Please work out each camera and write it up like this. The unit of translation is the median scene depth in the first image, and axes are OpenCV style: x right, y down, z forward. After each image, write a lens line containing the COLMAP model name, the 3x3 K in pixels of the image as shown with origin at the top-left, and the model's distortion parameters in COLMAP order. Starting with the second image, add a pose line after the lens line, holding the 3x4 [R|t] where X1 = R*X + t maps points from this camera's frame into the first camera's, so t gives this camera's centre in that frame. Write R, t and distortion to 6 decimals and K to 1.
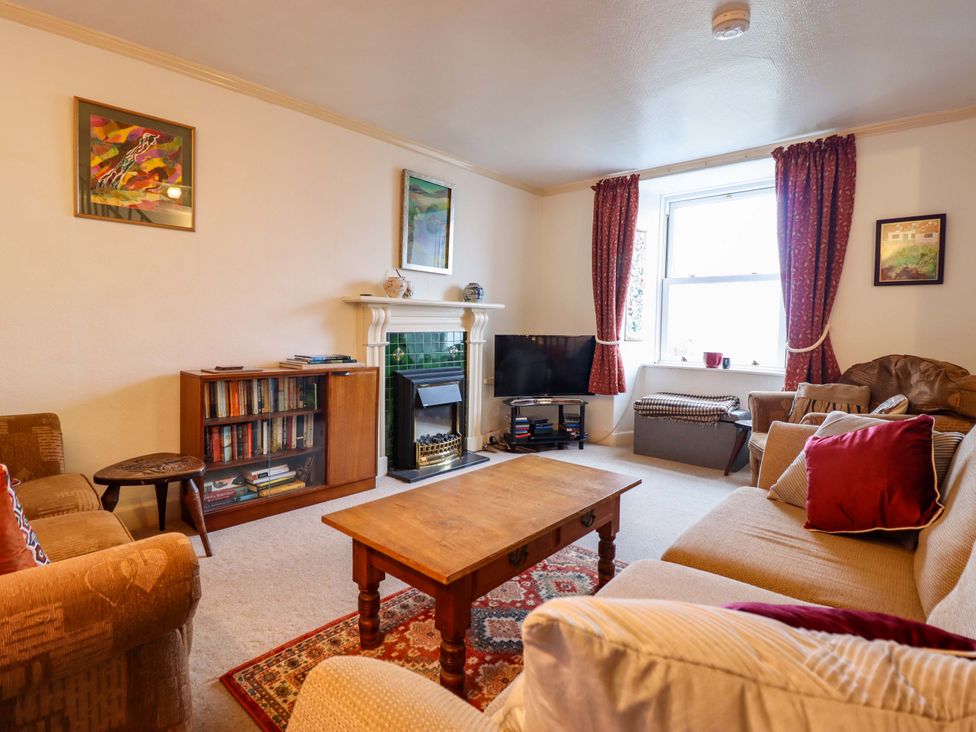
lens RADIAL K [[501.2, 0, 487.1], [0, 501.2, 353.1], [0, 0, 1]] dist [-0.000458, -0.014614]
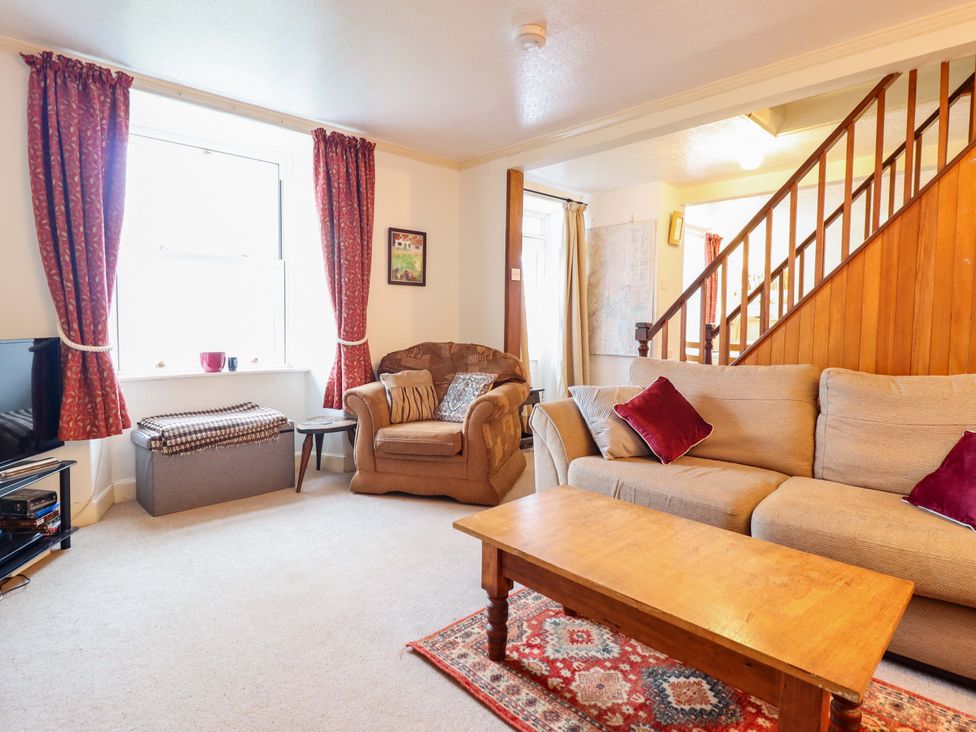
lens RADIAL K [[543.2, 0, 485.0], [0, 543.2, 349.9], [0, 0, 1]] dist [-0.002376, -0.001599]
pose [[0.077983, -0.069417, 0.994535, -0.442522], [0.043761, 0.996850, 0.066147, -0.052500], [-0.995994, 0.038363, 0.080775, 0.639474]]
